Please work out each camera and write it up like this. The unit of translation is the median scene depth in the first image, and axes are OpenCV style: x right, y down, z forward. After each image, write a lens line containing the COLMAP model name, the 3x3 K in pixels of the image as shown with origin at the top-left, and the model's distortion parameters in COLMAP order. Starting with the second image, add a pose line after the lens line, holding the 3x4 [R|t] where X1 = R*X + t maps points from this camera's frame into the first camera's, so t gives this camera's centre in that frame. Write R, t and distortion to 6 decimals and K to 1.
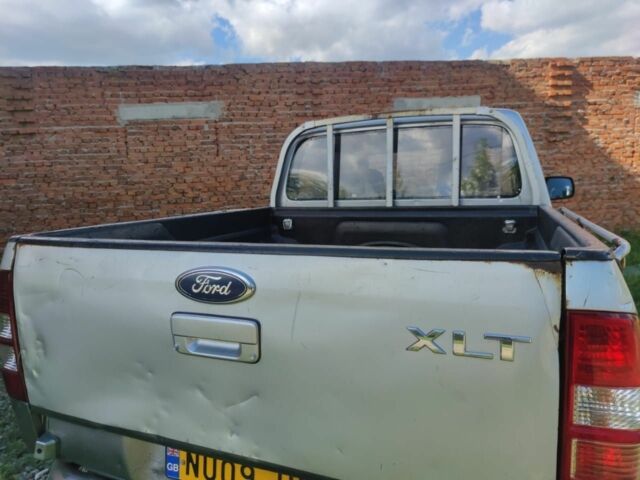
lens RADIAL K [[463.7, 0, 325.8], [0, 463.7, 238.6], [0, 0, 1]] dist [0.058349, -0.038286]
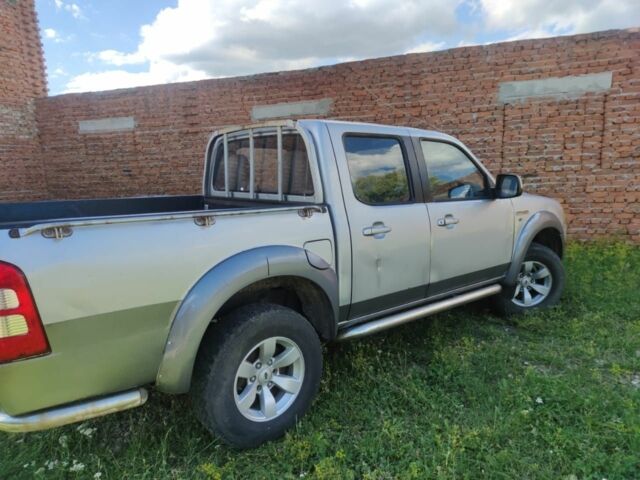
lens RADIAL K [[463.7, 0, 322.1], [0, 463.7, 242.6], [0, 0, 1]] dist [0.058349, -0.038286]
pose [[0.887504, 0.085217, -0.452851, 0.295604], [-0.065860, 0.996120, 0.058376, -0.012242], [0.456069, -0.021985, 0.889673, -0.013908]]
